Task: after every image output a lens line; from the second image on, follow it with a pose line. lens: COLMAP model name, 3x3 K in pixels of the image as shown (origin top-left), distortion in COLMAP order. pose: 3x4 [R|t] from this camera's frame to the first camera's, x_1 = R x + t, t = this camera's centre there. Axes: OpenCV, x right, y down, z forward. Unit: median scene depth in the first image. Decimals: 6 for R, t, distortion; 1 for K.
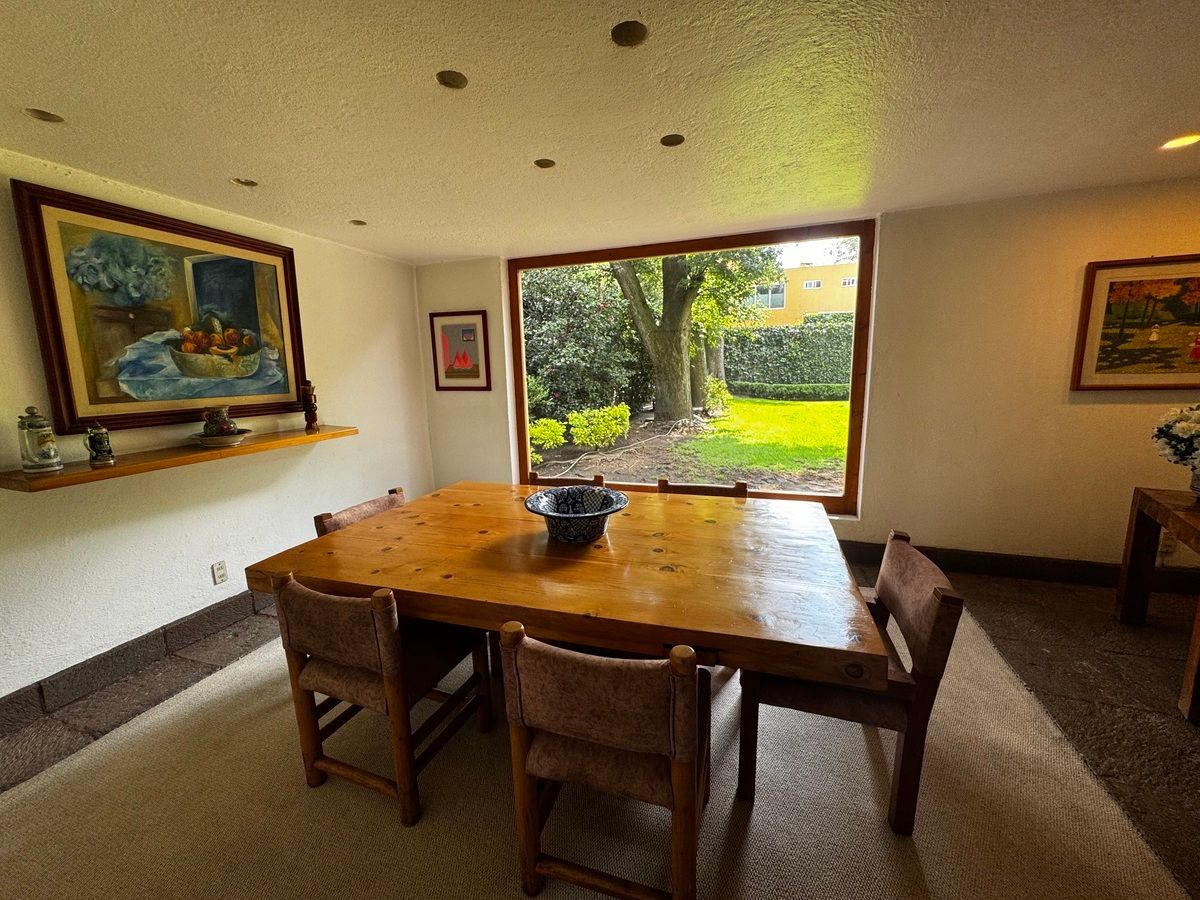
lens RADIAL K [[480.3, 0, 599.7], [0, 480.3, 447.7], [0, 0, 1]] dist [0.000038, -0.000092]
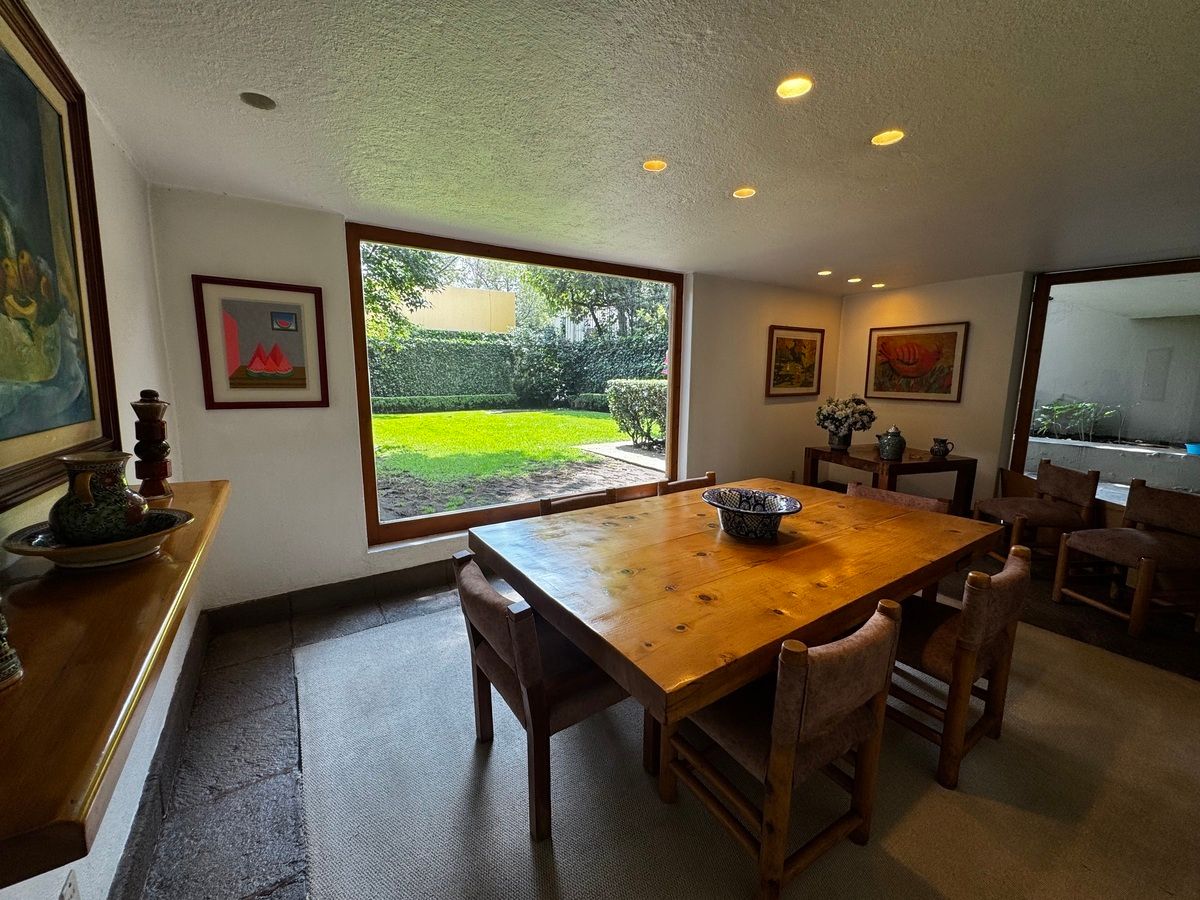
lens RADIAL K [[480.3, 0, 596.2], [0, 480.3, 447.6], [0, 0, 1]] dist [0.000038, -0.000092]
pose [[0.617483, -0.090734, 0.781334, -0.534642], [0.111954, 0.993350, 0.026878, -0.037031], [-0.778576, 0.070877, 0.623535, 0.285308]]
